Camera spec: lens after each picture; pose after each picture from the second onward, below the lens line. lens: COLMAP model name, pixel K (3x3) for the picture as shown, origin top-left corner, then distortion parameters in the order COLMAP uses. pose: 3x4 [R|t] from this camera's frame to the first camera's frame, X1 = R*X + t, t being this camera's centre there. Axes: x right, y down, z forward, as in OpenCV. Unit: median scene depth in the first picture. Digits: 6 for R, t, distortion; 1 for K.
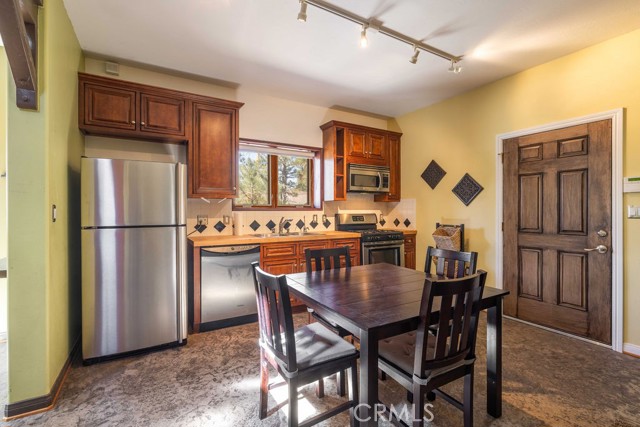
lens RADIAL K [[300.2, 0, 282.9], [0, 300.2, 212.8], [0, 0, 1]] dist [-0.000454, -0.000046]
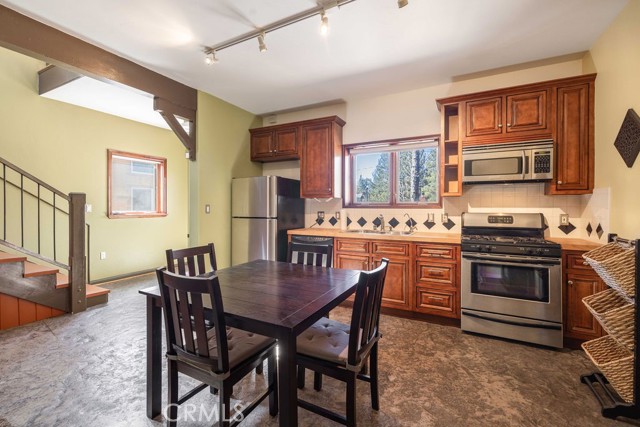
lens RADIAL K [[257.6, 0, 305.6], [0, 257.6, 209.4], [0, 0, 1]] dist [0.000164, 0.000031]
pose [[0.560402, 0.008351, -0.828179, 0.537775], [-0.008911, 0.999952, 0.004054, -0.004109], [0.828173, 0.005108, 0.560449, 0.297423]]
